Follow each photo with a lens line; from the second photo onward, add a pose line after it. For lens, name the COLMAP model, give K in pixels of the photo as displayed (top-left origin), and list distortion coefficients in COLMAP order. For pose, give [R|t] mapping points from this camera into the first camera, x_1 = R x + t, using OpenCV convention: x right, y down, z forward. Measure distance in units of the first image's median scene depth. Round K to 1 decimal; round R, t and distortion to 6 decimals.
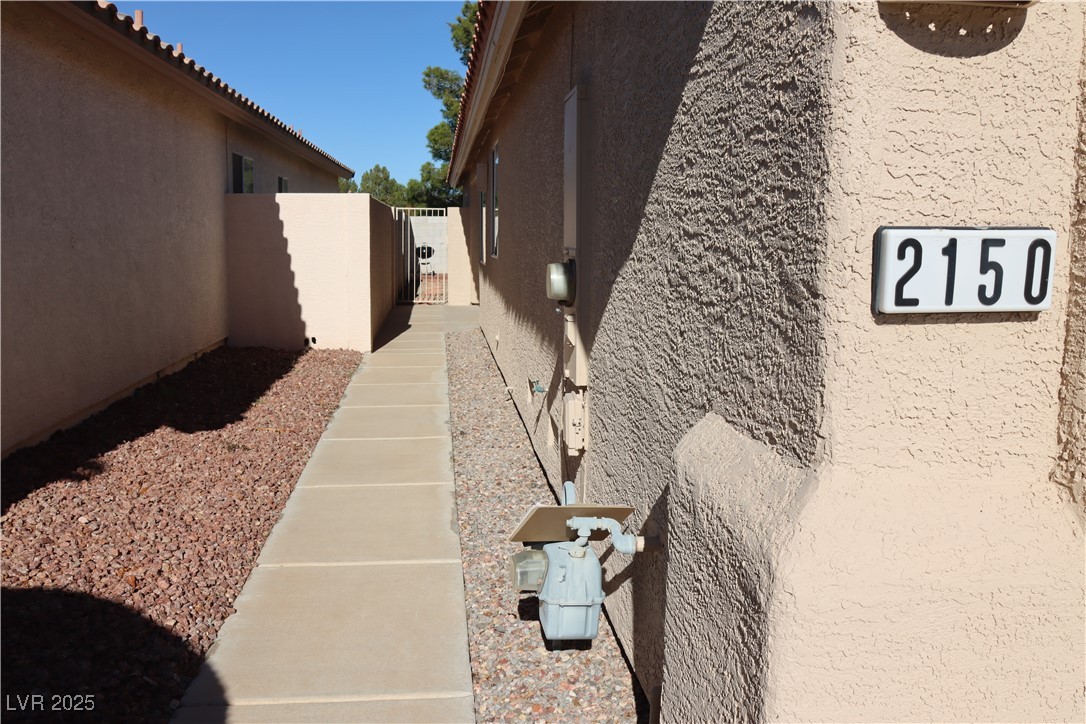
lens RADIAL K [[933.5, 0, 543.0], [0, 933.5, 362.0], [0, 0, 1]] dist [-0.155906, 0.151362]
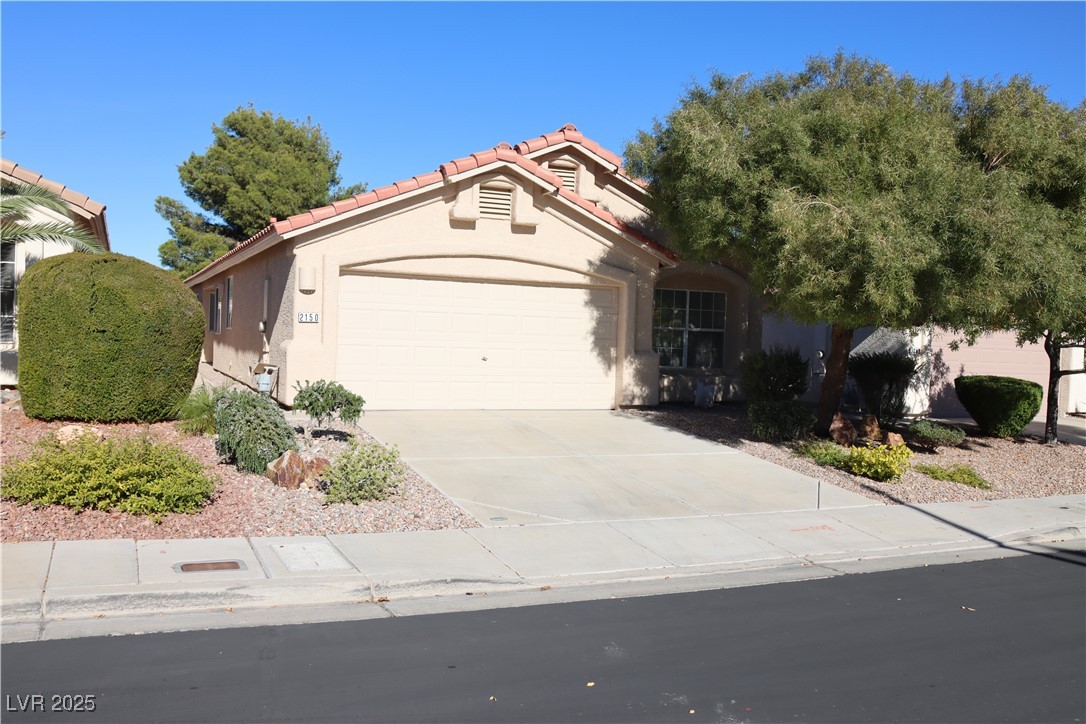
lens RADIAL K [[933.5, 0, 543.0], [0, 933.5, 362.0], [0, 0, 1]] dist [-0.155906, 0.151362]
pose [[0.947782, 0.019034, 0.318350, -0.096616], [0.014535, 0.994602, -0.102742, 0.494058], [-0.318587, 0.102004, 0.942389, -3.135536]]
